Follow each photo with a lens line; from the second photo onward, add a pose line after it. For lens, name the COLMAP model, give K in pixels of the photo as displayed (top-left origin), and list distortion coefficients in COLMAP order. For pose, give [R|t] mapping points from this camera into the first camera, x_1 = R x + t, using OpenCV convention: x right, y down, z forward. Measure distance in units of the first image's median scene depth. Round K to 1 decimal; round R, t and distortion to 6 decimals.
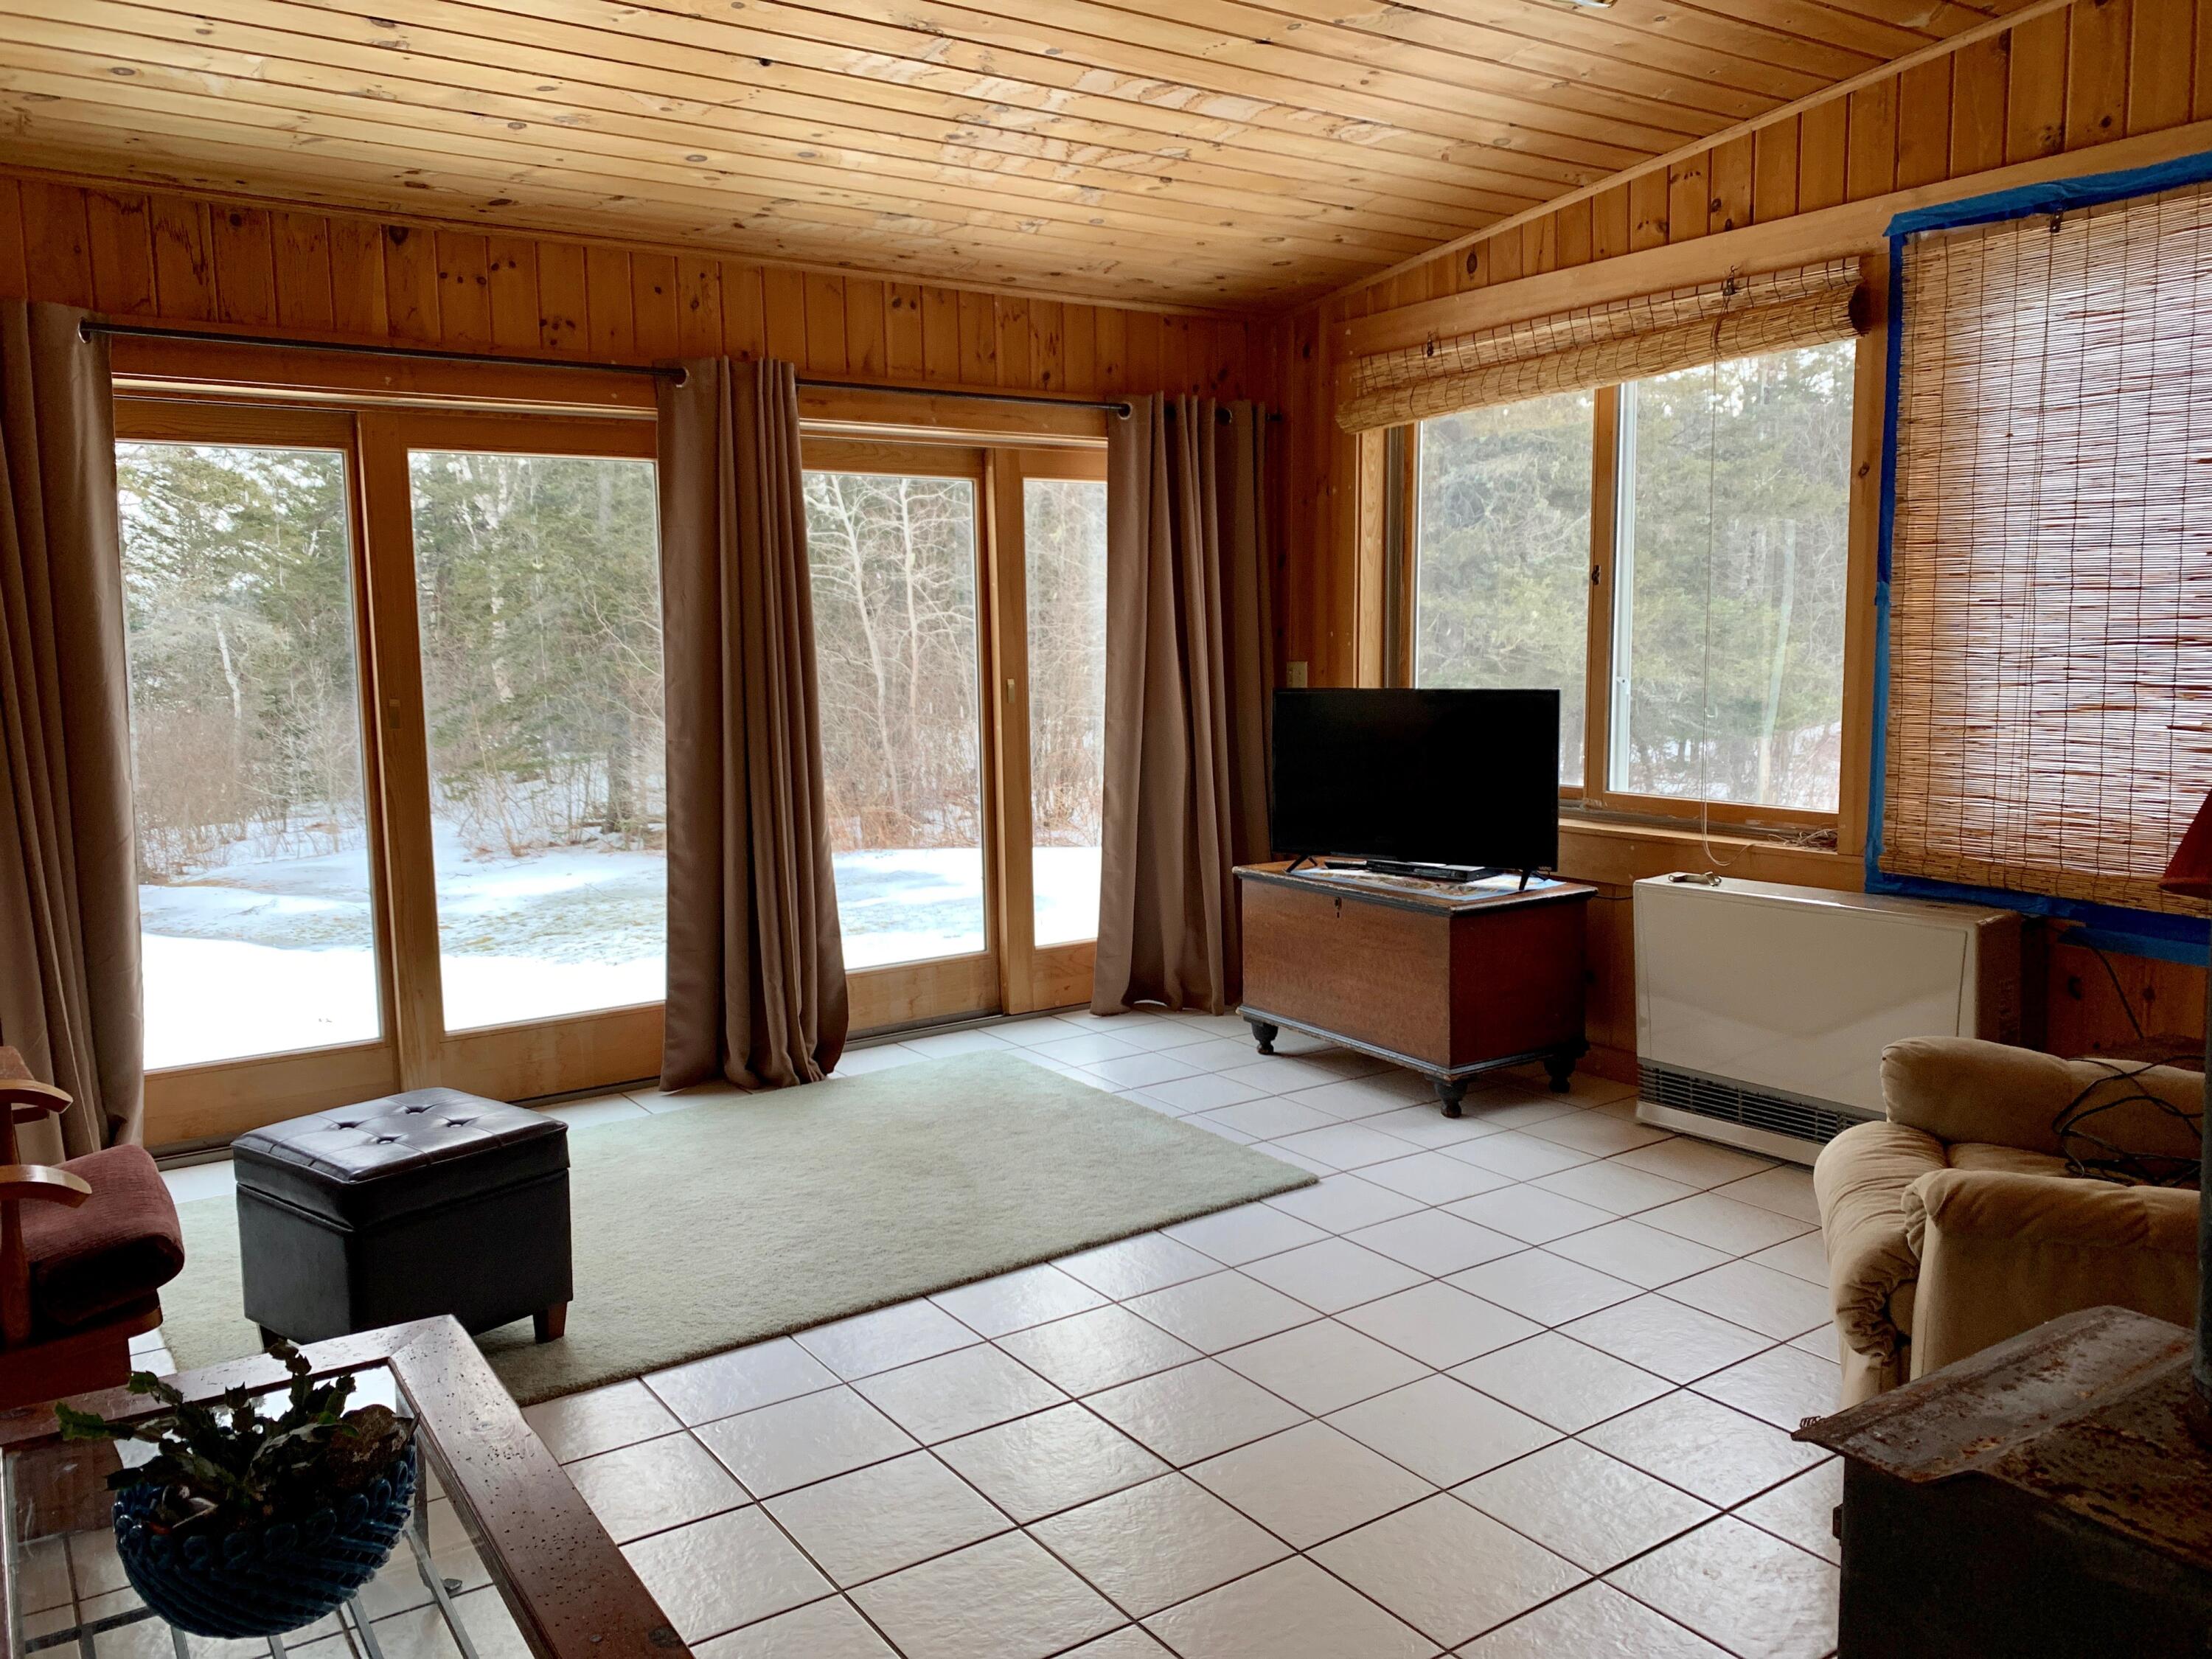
lens RADIAL K [[1675.4, 0, 1097.7], [0, 1675.4, 817.6], [0, 0, 1]] dist [0.065462, -0.076600]
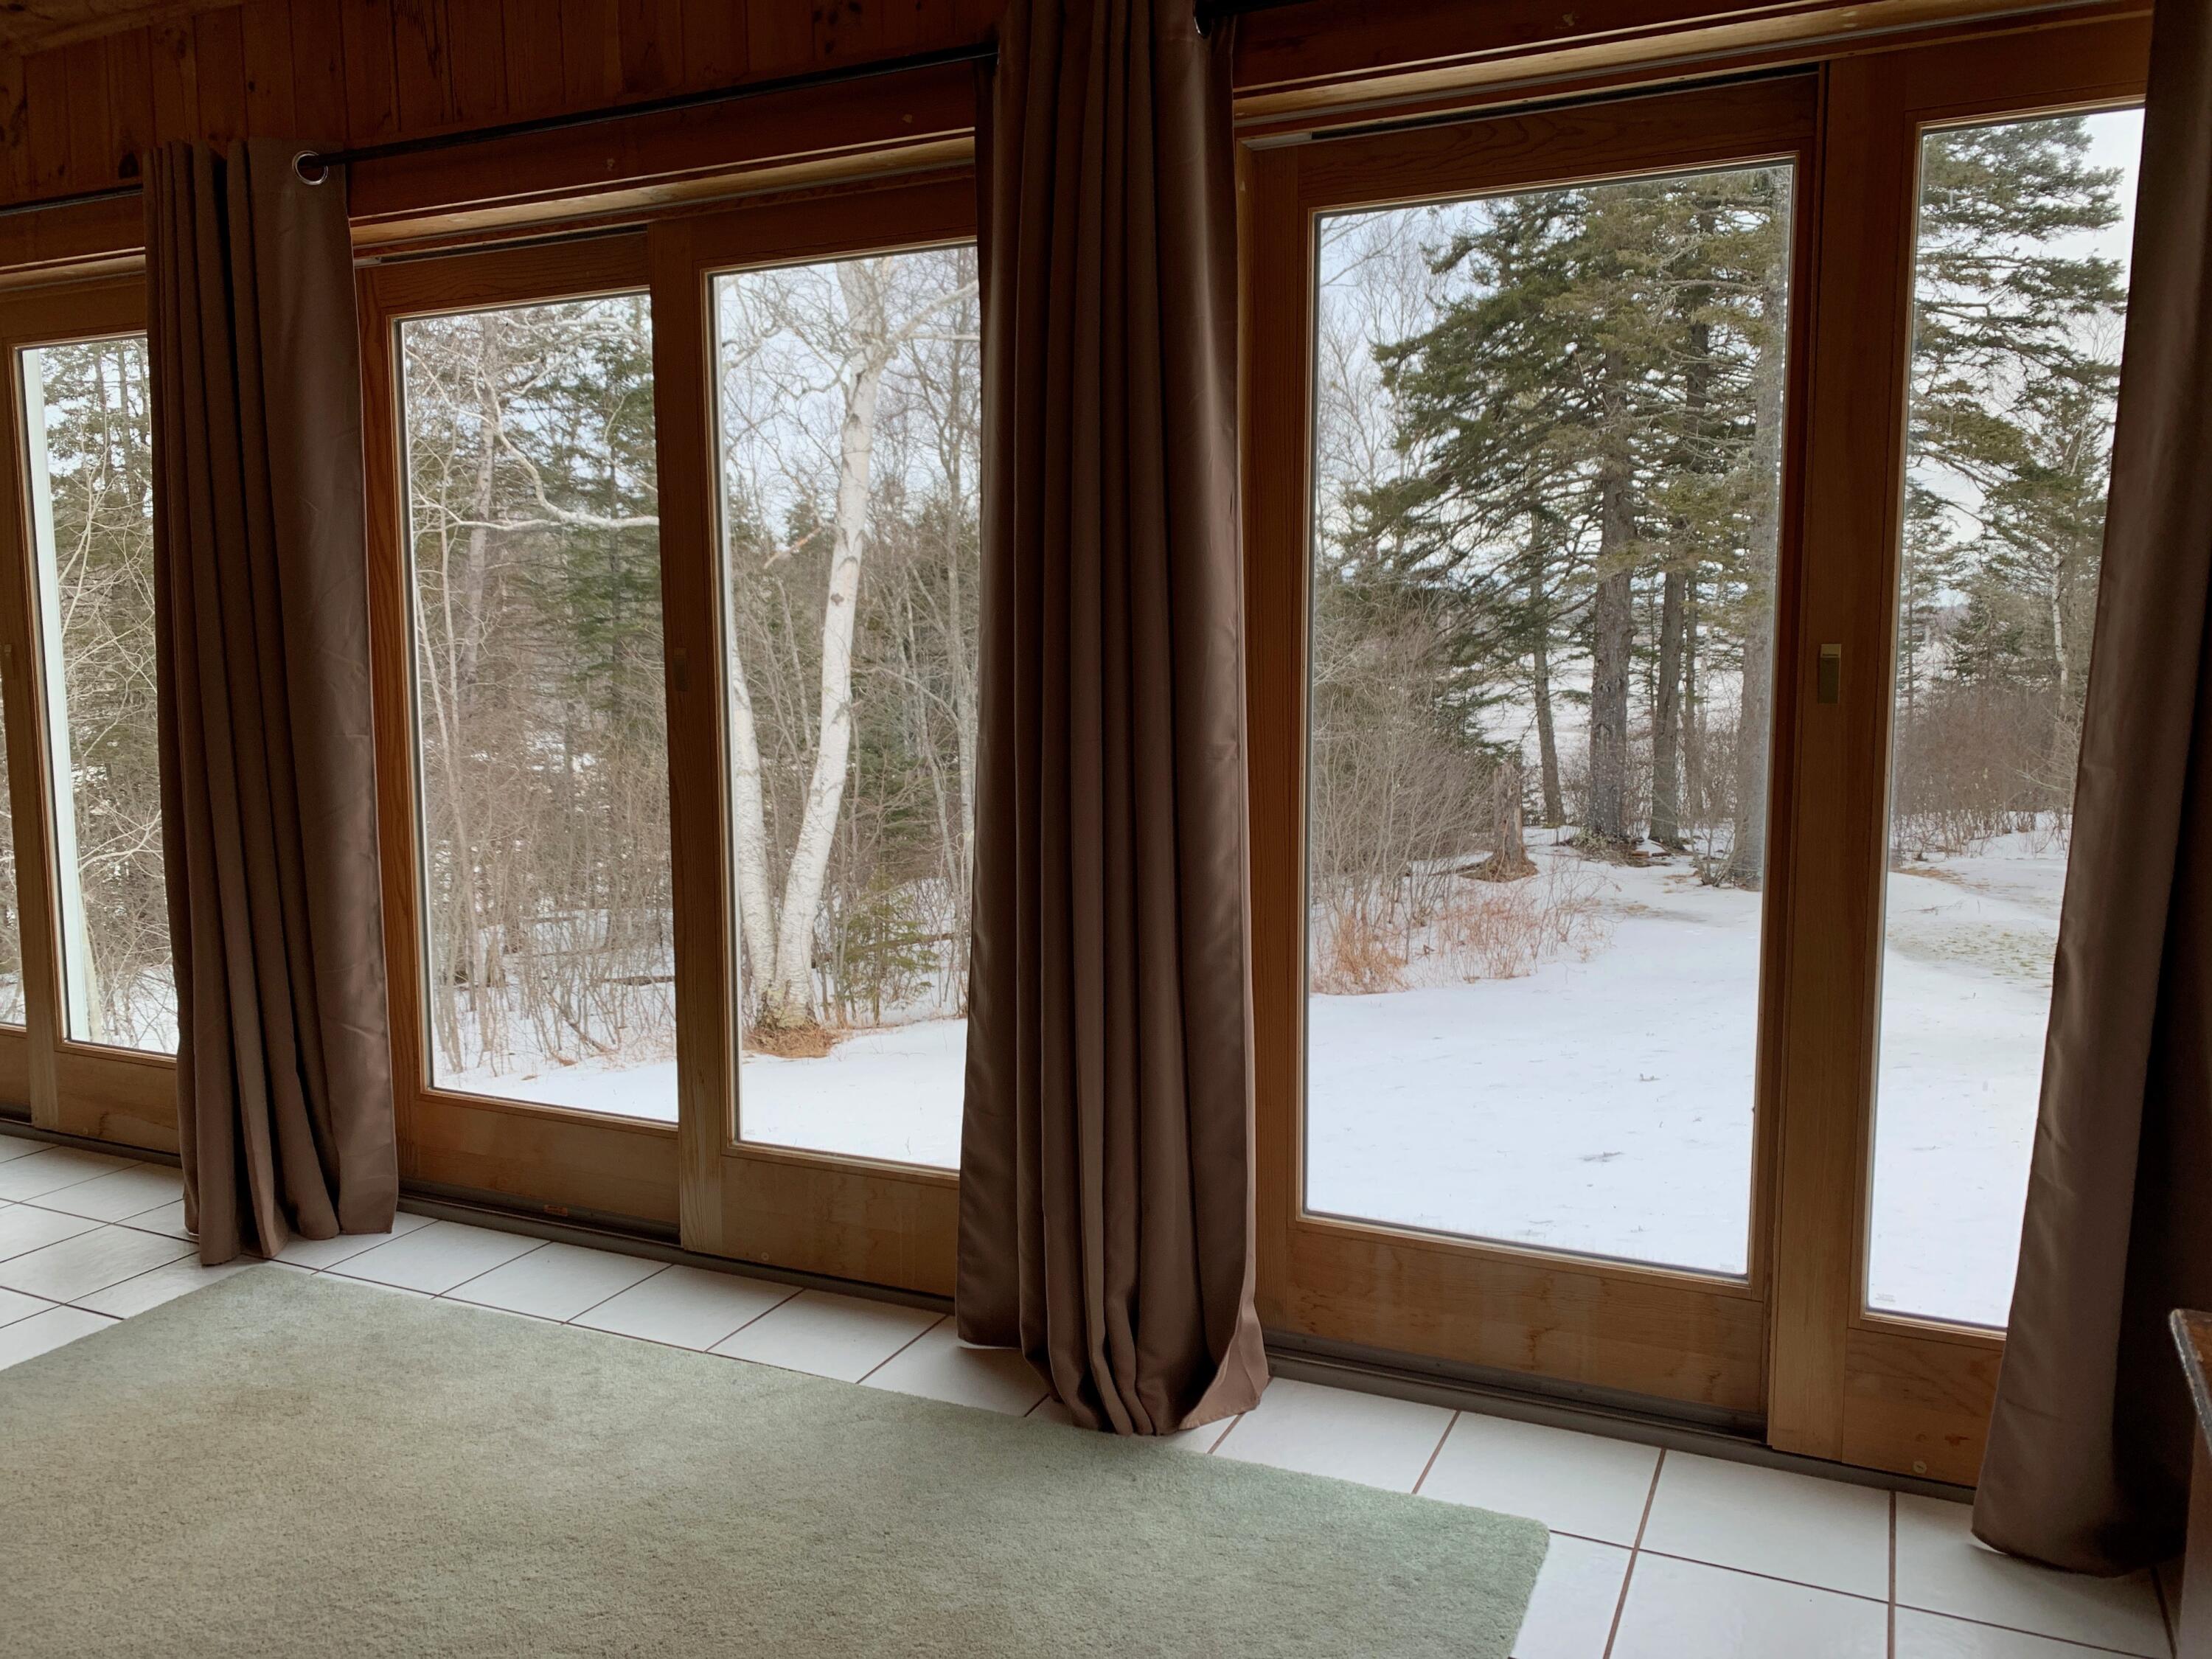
lens RADIAL K [[1675.4, 0, 1097.7], [0, 1675.4, 817.6], [0, 0, 1]] dist [0.065462, -0.076600]
pose [[0.499463, 0.110076, -0.859313, 0.053485], [-0.099130, 0.992642, 0.069538, -0.013233], [0.860645, 0.050452, 0.506700, 0.162358]]
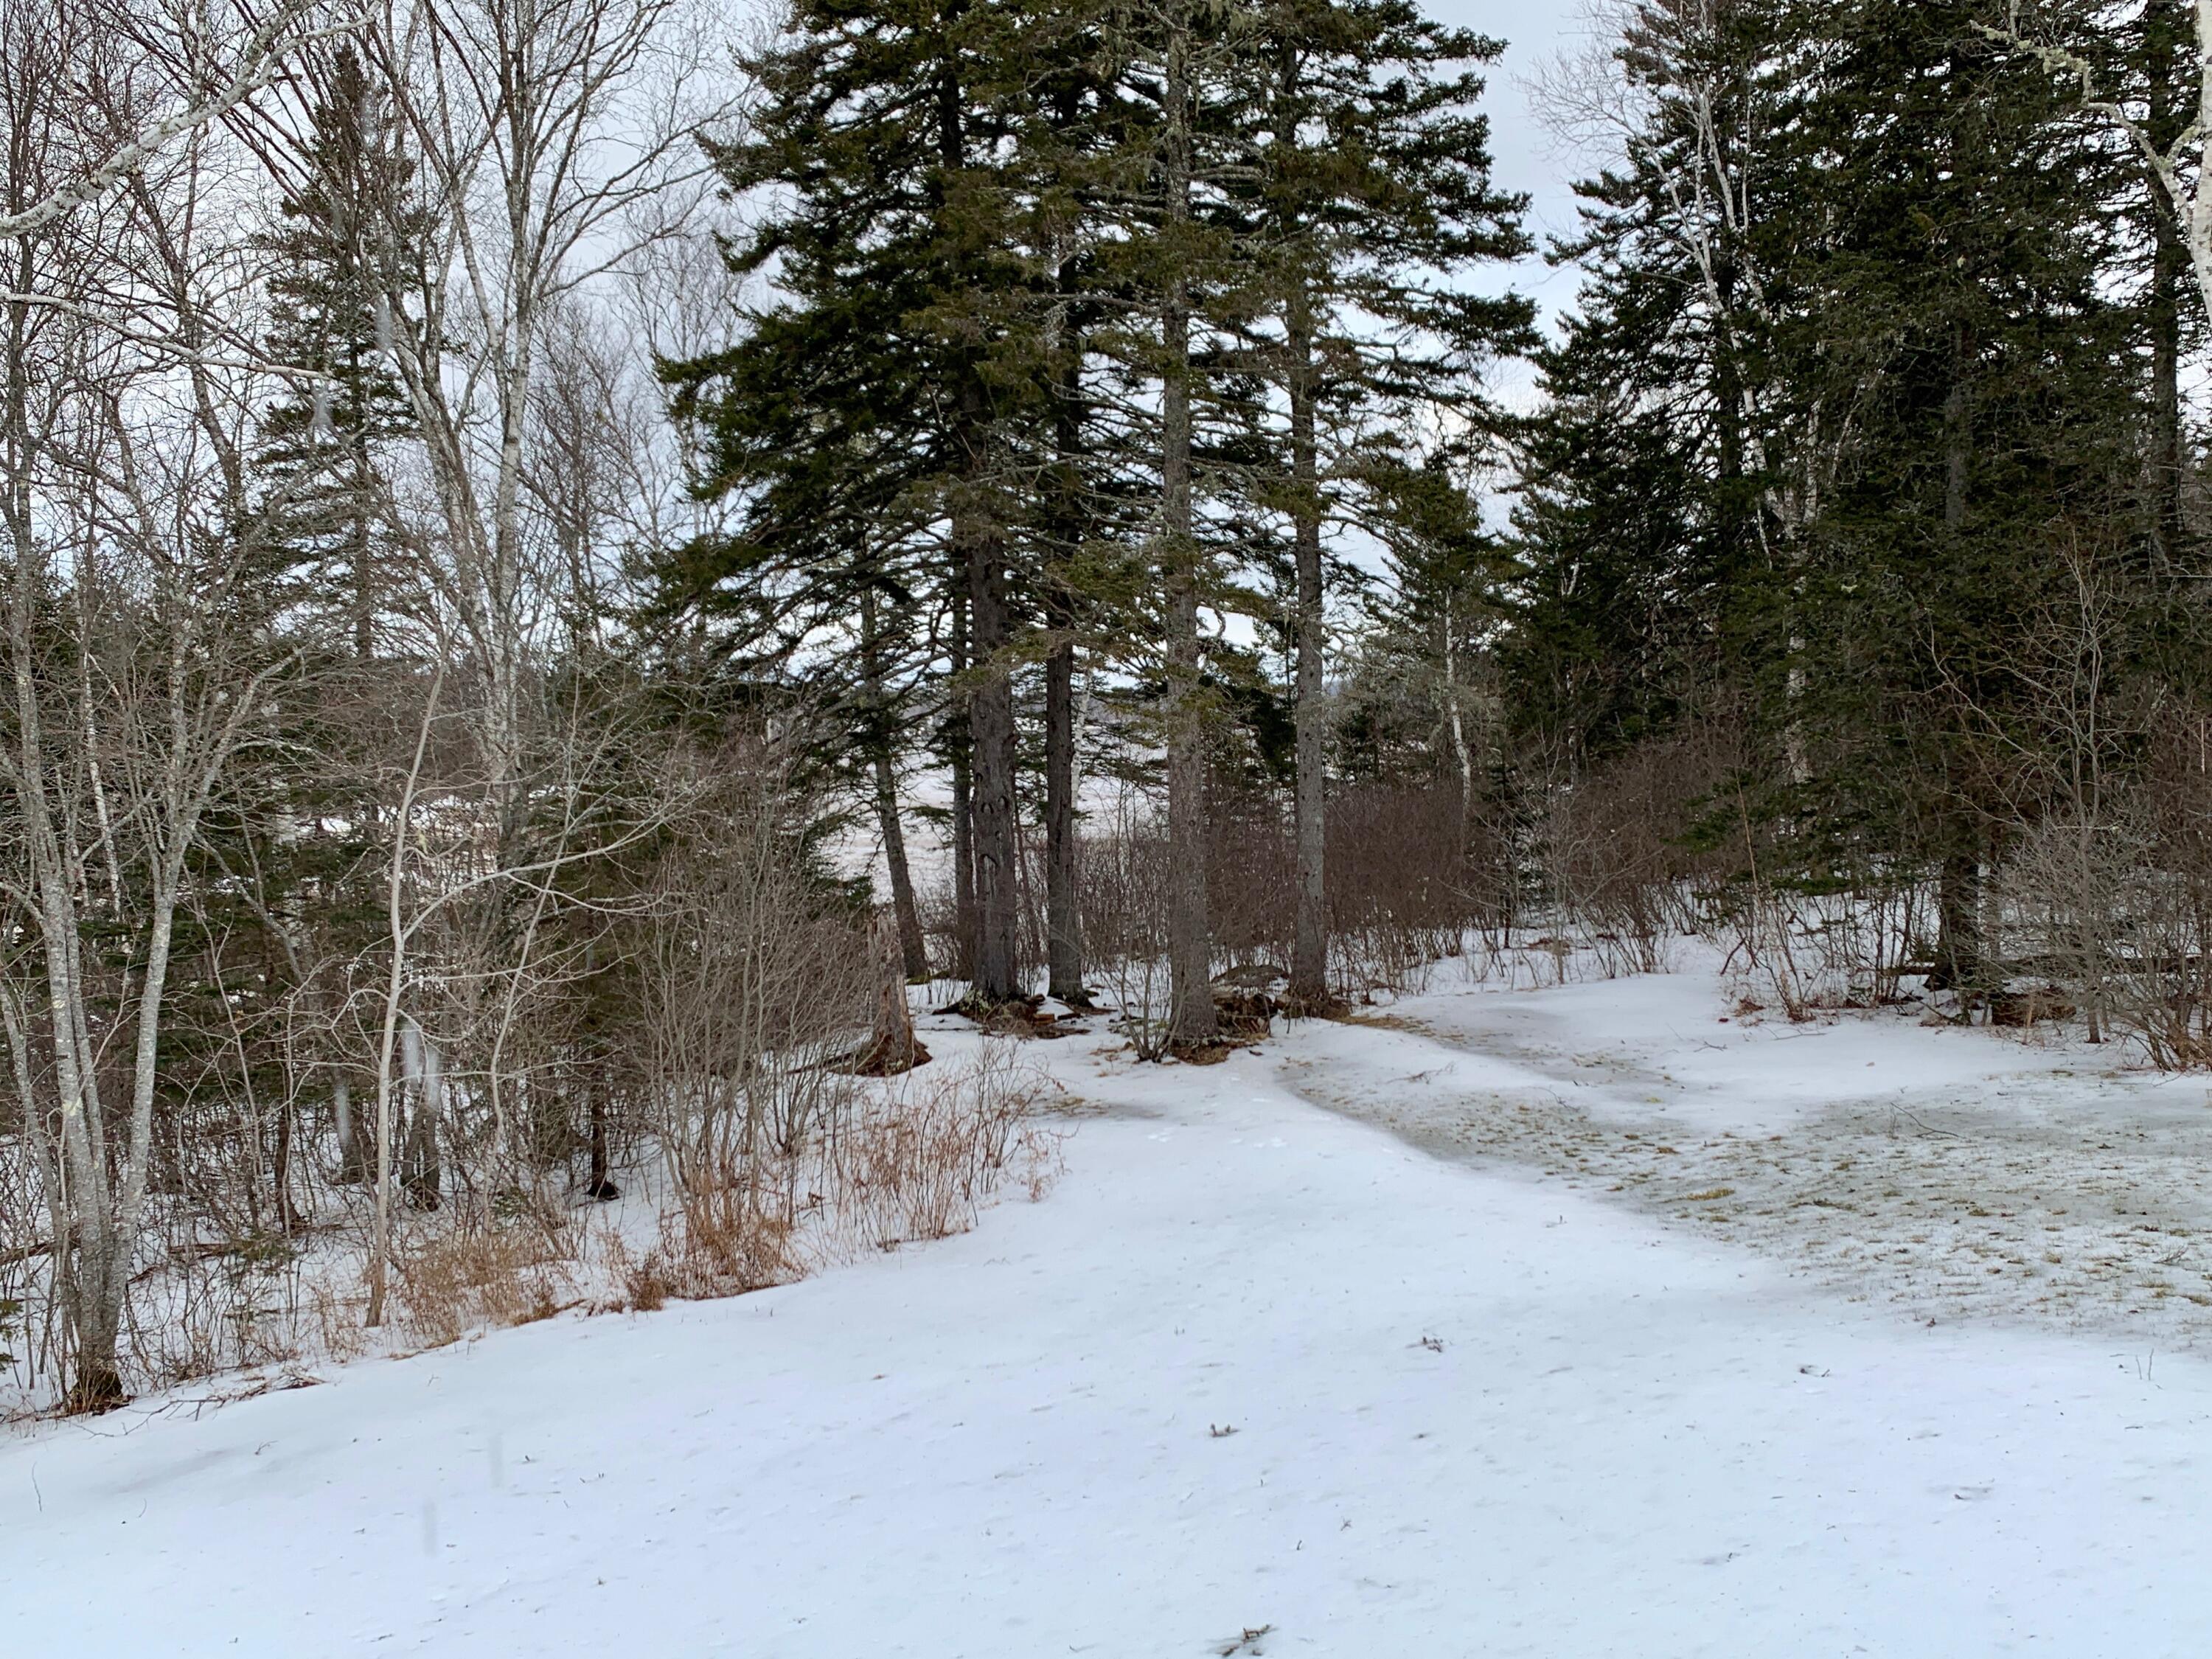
lens RADIAL K [[2054.1, 0, 1106.0], [0, 2054.1, 829.5], [0, 0, 1]] dist [0.164074, -0.356973]
pose [[0.786756, 0.028681, -0.616597, -0.063975], [-0.052478, 0.998411, -0.020519, -0.027705], [0.615029, 0.048501, 0.787011, 0.222306]]
